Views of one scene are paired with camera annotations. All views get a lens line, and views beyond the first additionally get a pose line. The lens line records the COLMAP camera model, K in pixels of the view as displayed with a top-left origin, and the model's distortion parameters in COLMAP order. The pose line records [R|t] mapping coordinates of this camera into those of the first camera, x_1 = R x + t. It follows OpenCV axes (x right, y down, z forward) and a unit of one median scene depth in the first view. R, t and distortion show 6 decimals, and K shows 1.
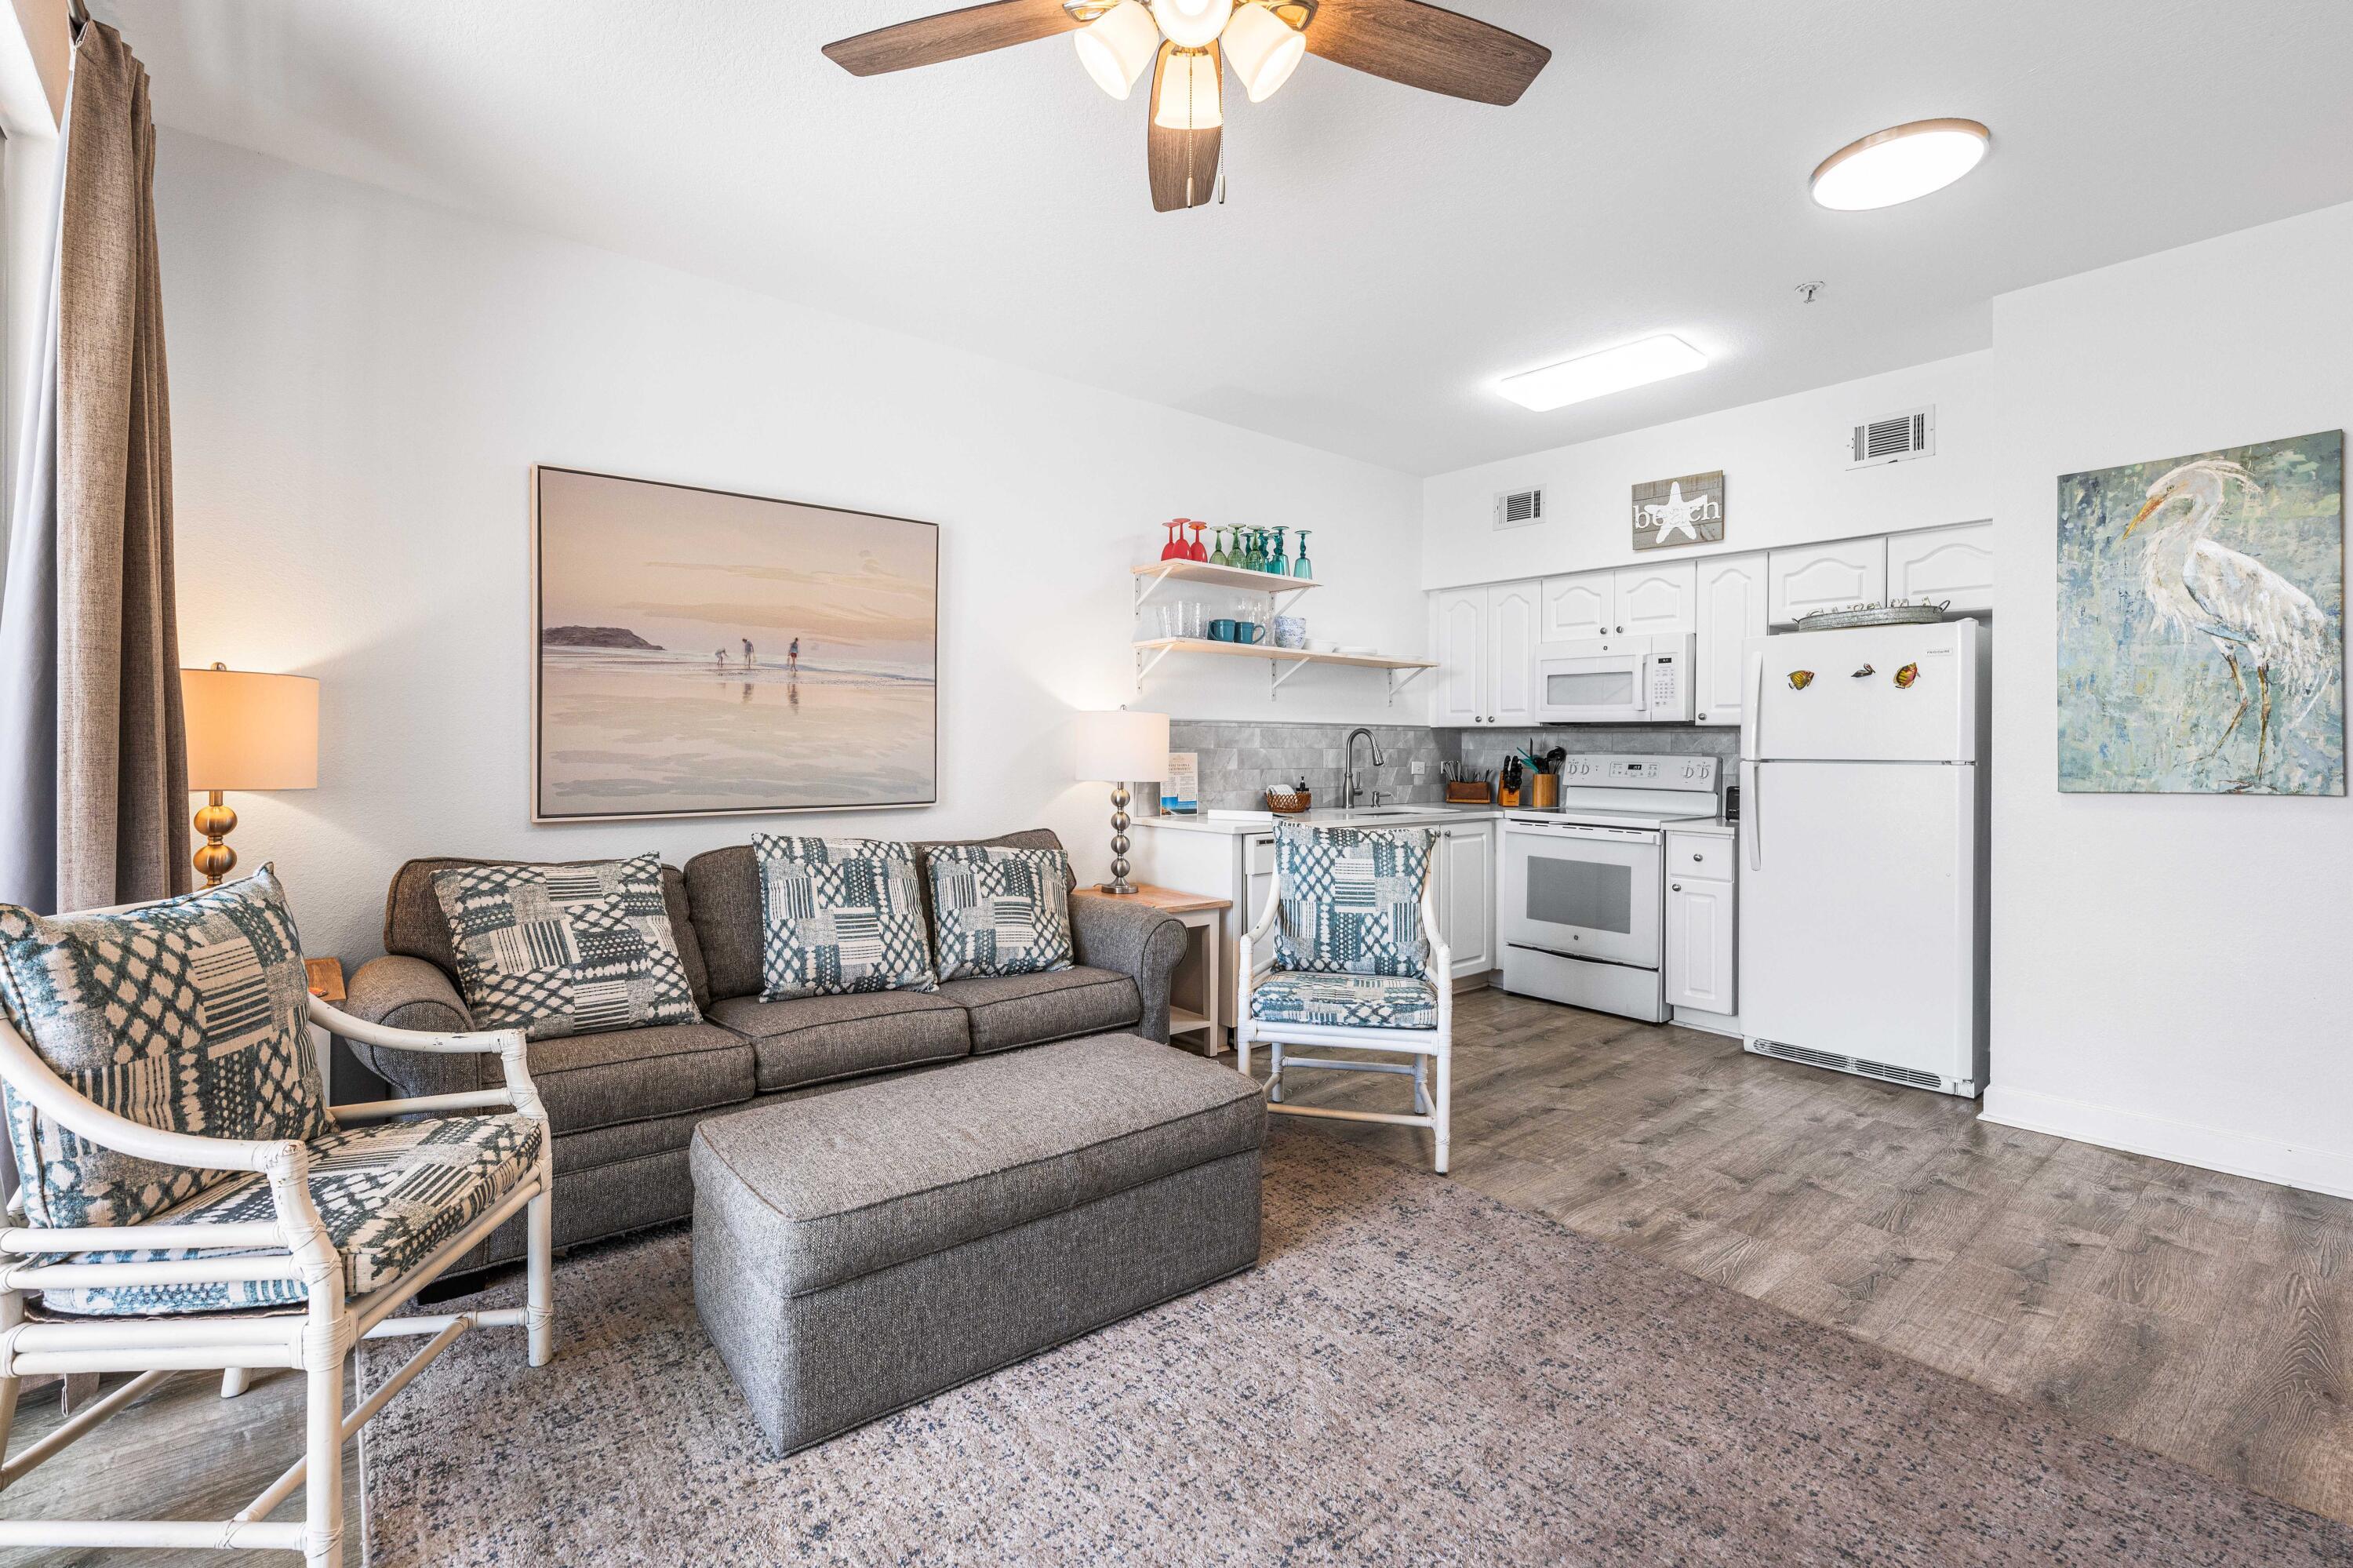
lens RADIAL K [[1059.9, 0, 1176.9], [0, 1059.9, 749.7], [0, 0, 1]] dist [0.002006, -0.000119]
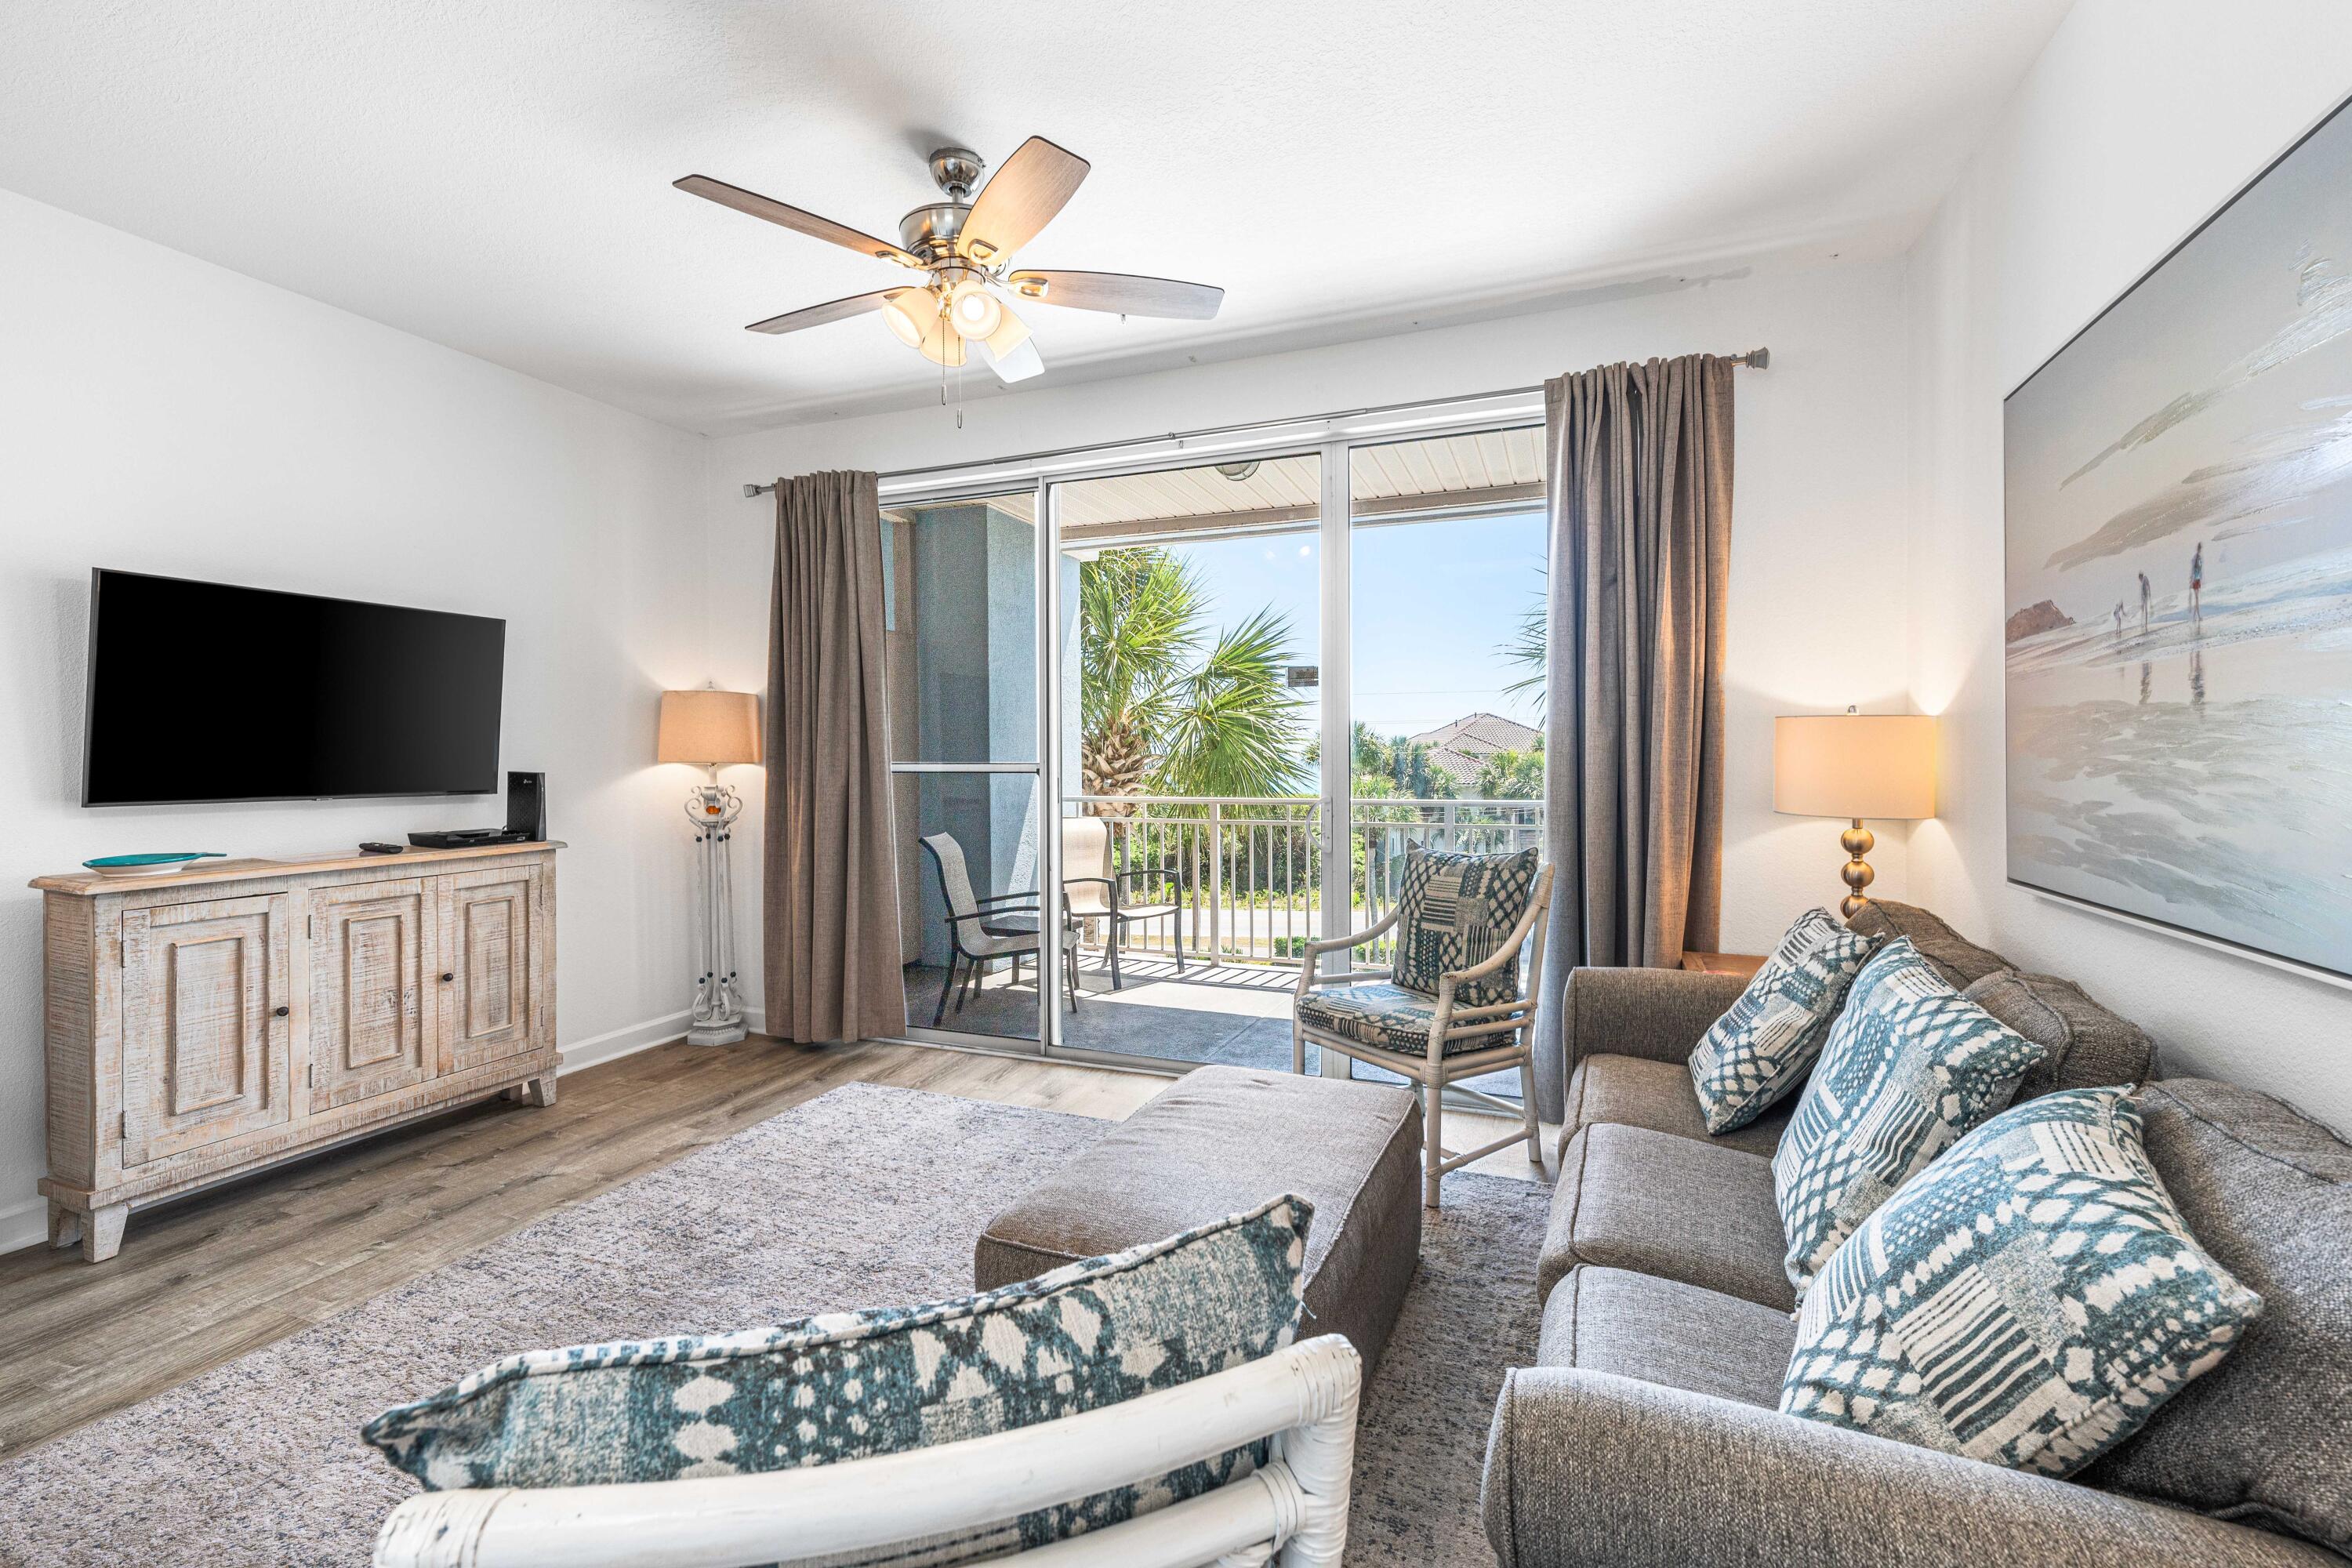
lens RADIAL K [[1015.4, 0, 1165.5], [0, 1015.4, 757.4], [0, 0, 1]] dist [-0.001149, -0.000782]
pose [[-0.885529, 0.000374, -0.464584, 0.175662], [0.000042, 1.000000, 0.000726, -0.015933], [0.464584, 0.000624, -0.885529, 0.993582]]
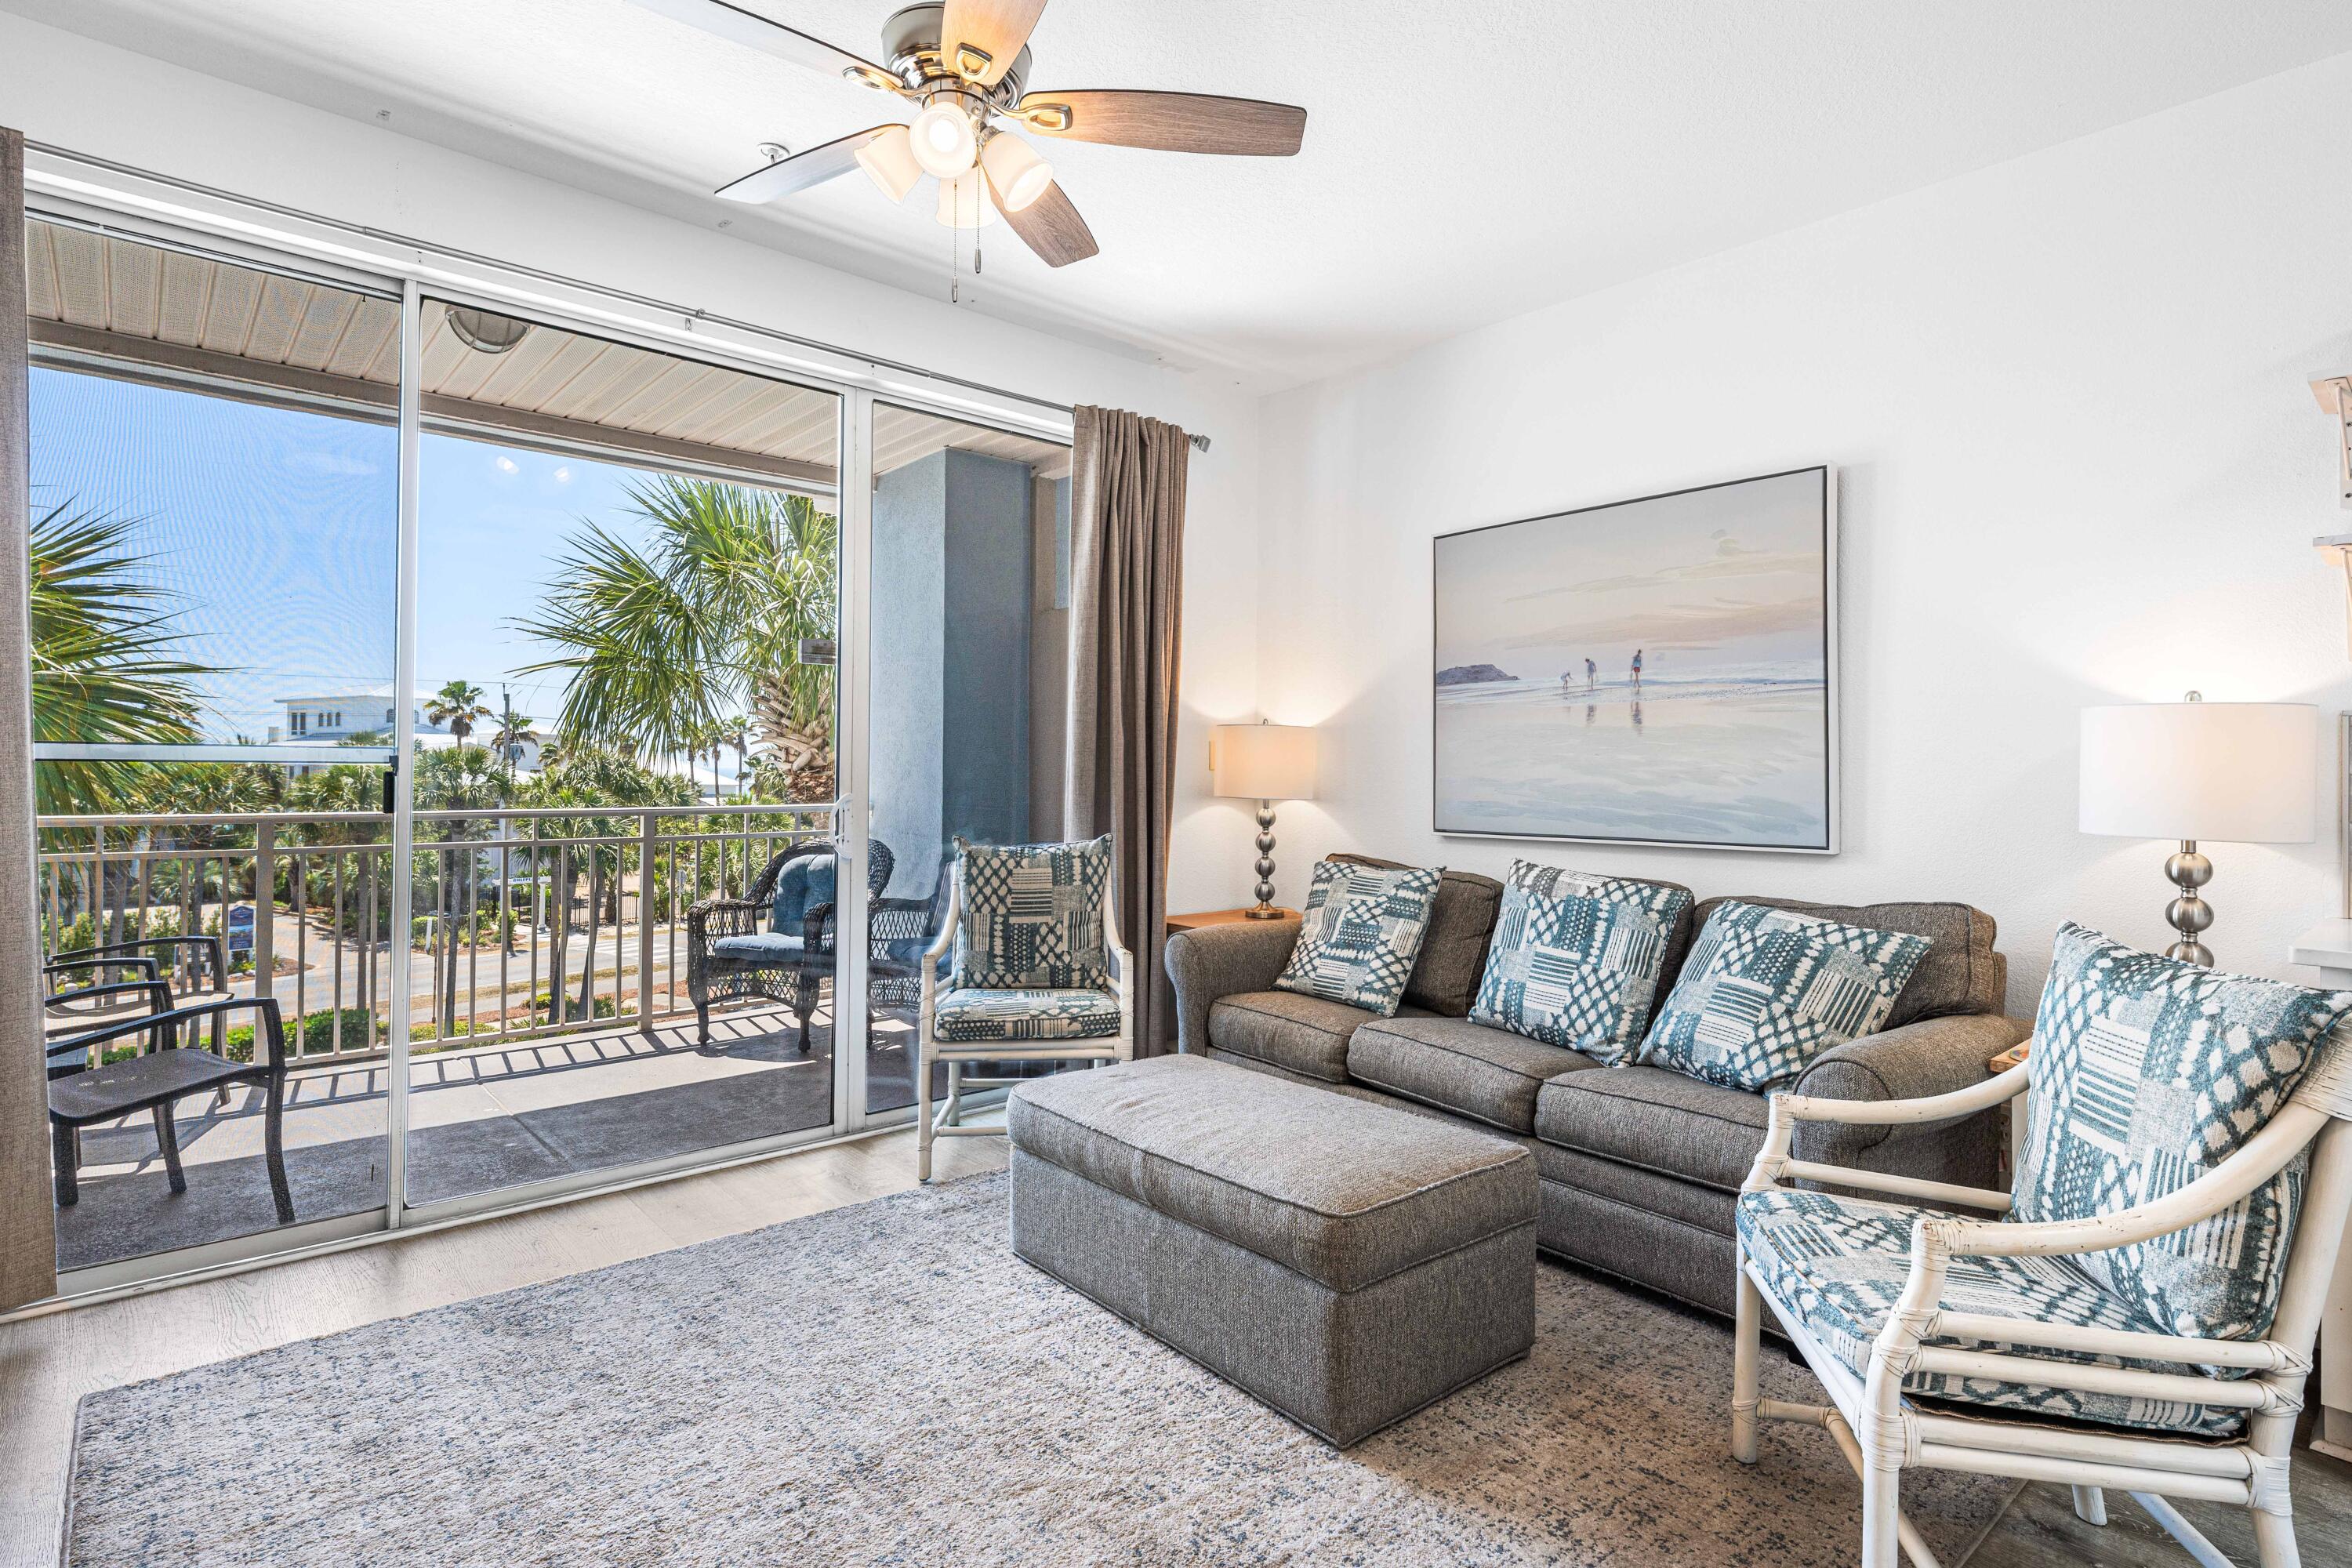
lens RADIAL K [[1183.5, 0, 1155.3], [0, 1183.5, 759.0], [0, 0, 1]] dist [0.002329, -0.000773]
pose [[0.008271, -0.015820, -0.999841, 0.537250], [-0.008247, 0.999840, -0.015888, 0.004750], [0.999932, 0.008377, 0.008139, 0.496872]]
